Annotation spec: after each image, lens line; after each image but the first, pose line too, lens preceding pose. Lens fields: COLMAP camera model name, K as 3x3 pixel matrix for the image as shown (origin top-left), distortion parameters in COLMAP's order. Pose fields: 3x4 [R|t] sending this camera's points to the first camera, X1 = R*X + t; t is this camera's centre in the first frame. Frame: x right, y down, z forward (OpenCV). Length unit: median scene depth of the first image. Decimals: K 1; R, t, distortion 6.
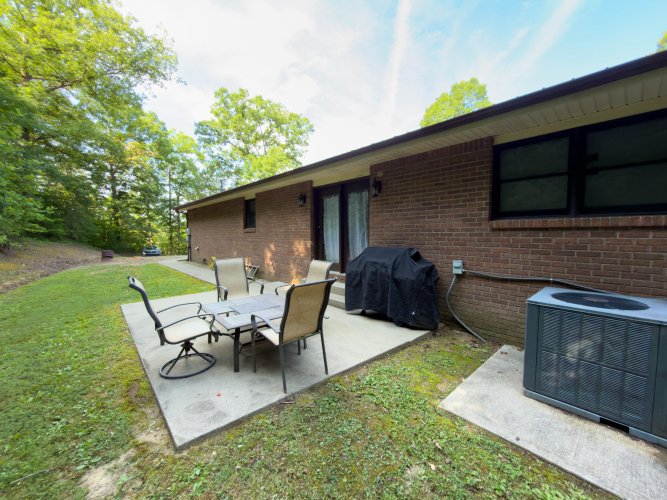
lens RADIAL K [[268.5, 0, 333.3], [0, 268.5, 250.1], [0, 0, 1]] dist [0.000327, 0.000044]
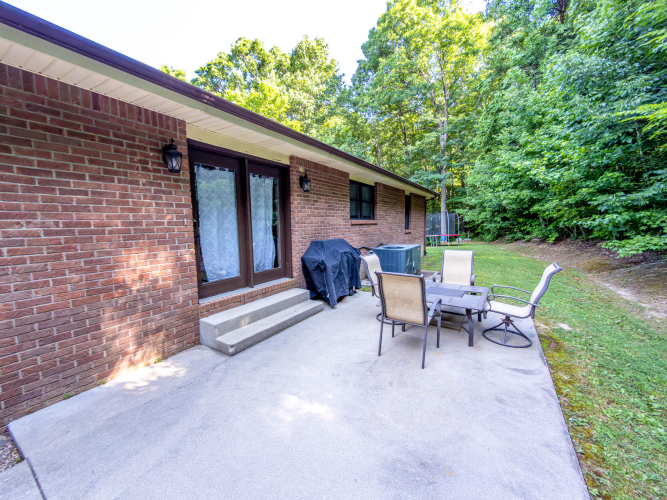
lens RADIAL K [[268.5, 0, 333.1], [0, 268.5, 250.3], [0, 0, 1]] dist [0.000327, 0.000044]
pose [[-0.287328, -0.079917, 0.954493, -0.927032], [0.086106, 0.990323, 0.108838, -0.090282], [-0.953954, 0.113459, -0.277666, 1.317874]]
